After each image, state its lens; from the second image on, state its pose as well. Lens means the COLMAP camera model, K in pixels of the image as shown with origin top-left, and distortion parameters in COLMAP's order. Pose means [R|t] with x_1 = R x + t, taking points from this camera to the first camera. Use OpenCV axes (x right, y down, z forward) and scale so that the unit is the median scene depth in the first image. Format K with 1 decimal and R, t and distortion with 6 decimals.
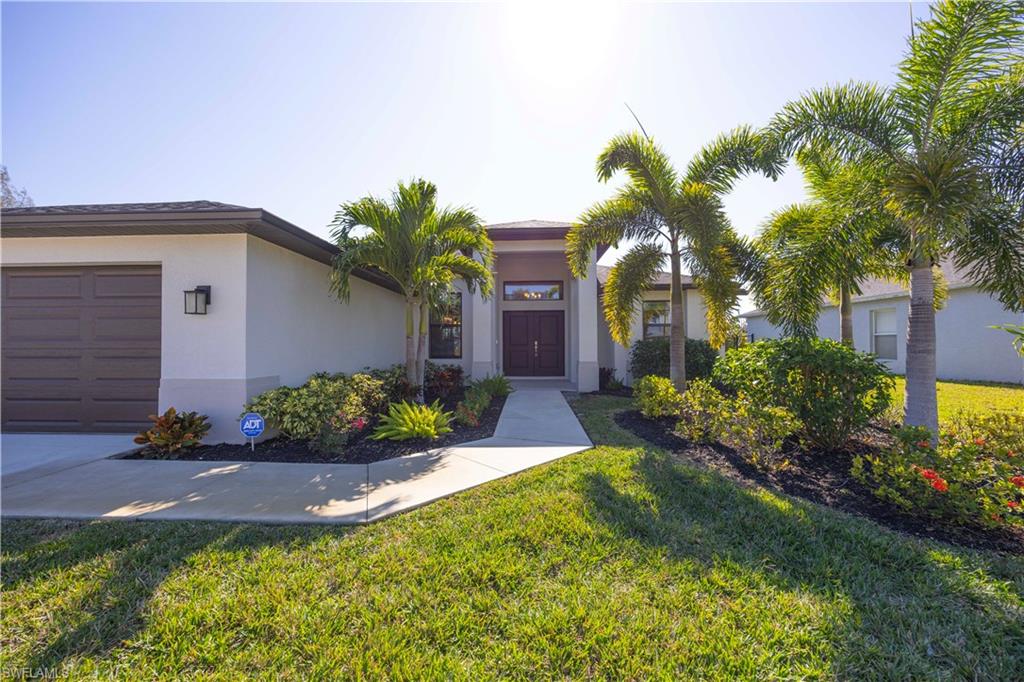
lens RADIAL K [[406.7, 0, 512.2], [0, 406.7, 337.1], [0, 0, 1]] dist [0.000197, -0.000103]
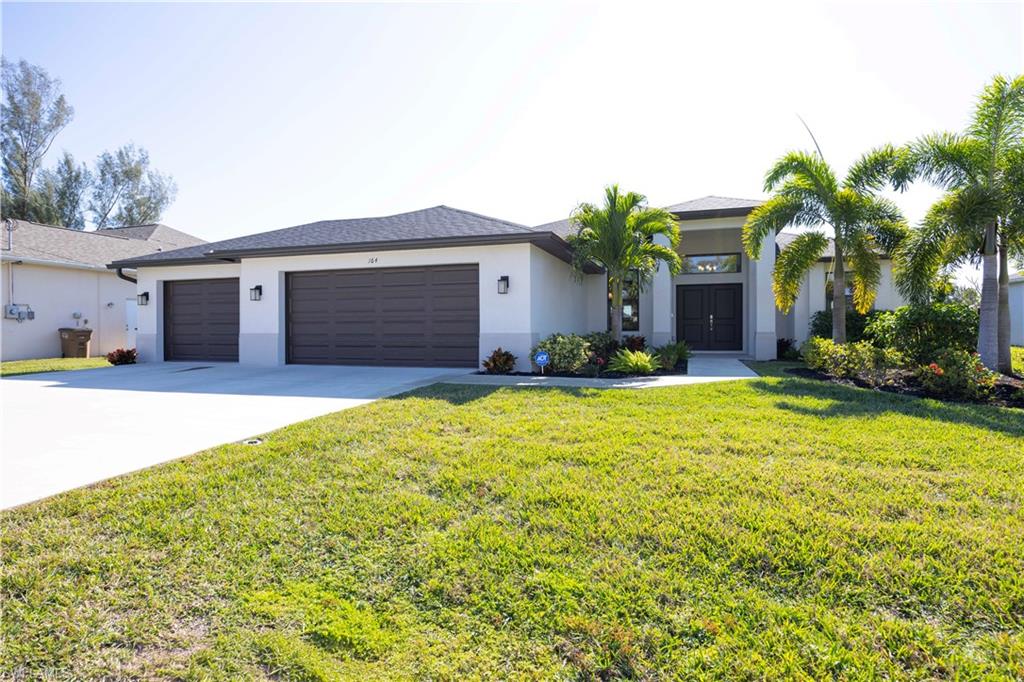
lens RADIAL K [[542.5, 0, 512.0], [0, 542.5, 341.0], [0, 0, 1]] dist [-0.000710, -0.000159]
pose [[0.962178, 0.004003, -0.272392, -0.097658], [0.007088, 0.999186, 0.039721, 0.035374], [0.272329, -0.040149, 0.961366, -0.818574]]
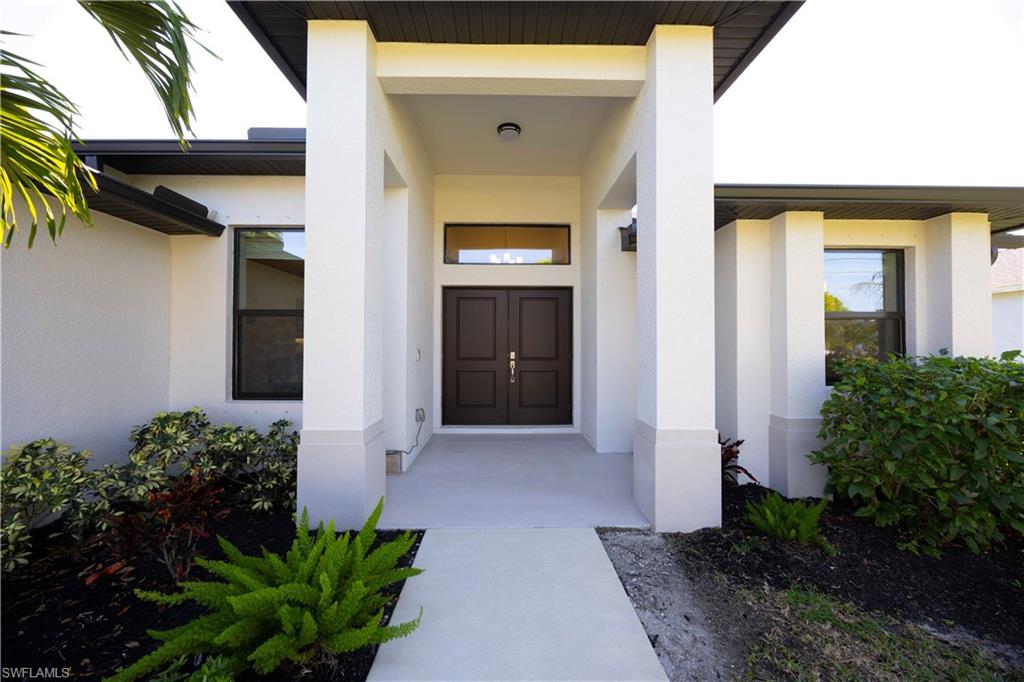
lens RADIAL K [[406.7, 0, 512.2], [0, 406.7, 337.1], [0, 0, 1]] dist [0.000197, -0.000103]
pose [[0.997944, 0.003583, 0.063990, 0.056227], [-0.004136, 0.999955, 0.008513, -0.020366], [-0.063957, -0.008760, 0.997914, 1.065414]]
